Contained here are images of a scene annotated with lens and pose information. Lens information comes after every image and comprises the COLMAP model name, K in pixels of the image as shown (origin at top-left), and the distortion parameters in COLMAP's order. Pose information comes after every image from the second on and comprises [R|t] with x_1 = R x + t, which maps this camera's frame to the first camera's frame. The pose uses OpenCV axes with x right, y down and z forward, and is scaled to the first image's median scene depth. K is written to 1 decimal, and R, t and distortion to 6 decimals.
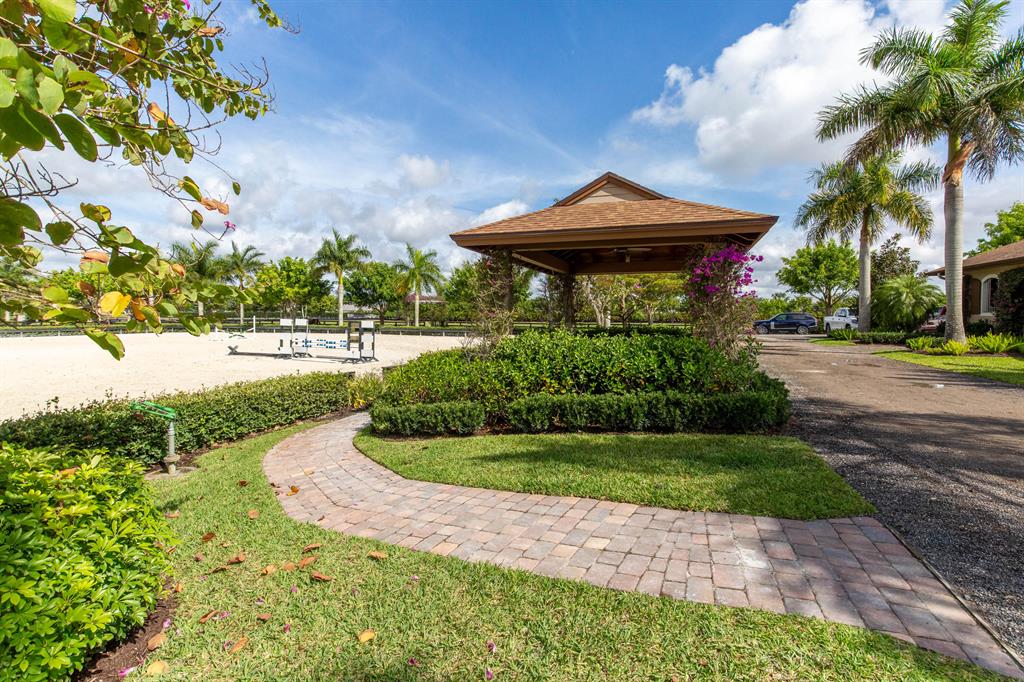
lens RADIAL K [[468.6, 0, 506.9], [0, 468.6, 329.4], [0, 0, 1]] dist [0.014026, -0.000020]
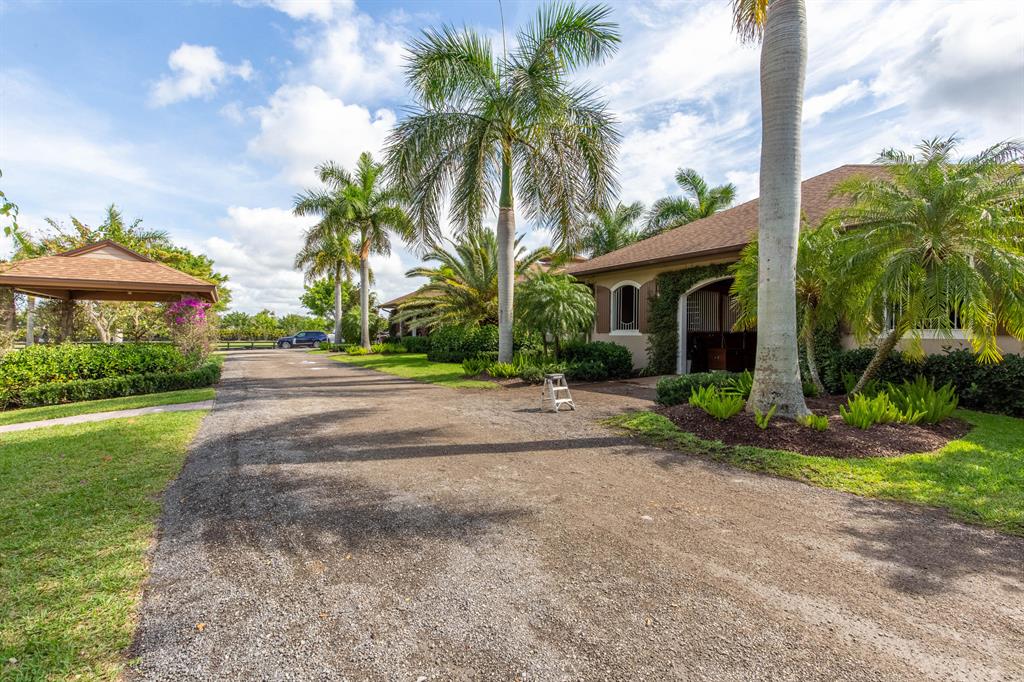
lens RADIAL K [[468.6, 0, 506.9], [0, 468.6, 329.4], [0, 0, 1]] dist [0.014026, -0.000020]
pose [[0.627519, 0.002726, 0.778596, -0.119407], [0.026138, 0.999356, -0.024565, 0.018847], [-0.778162, 0.035766, 0.627044, -0.691024]]
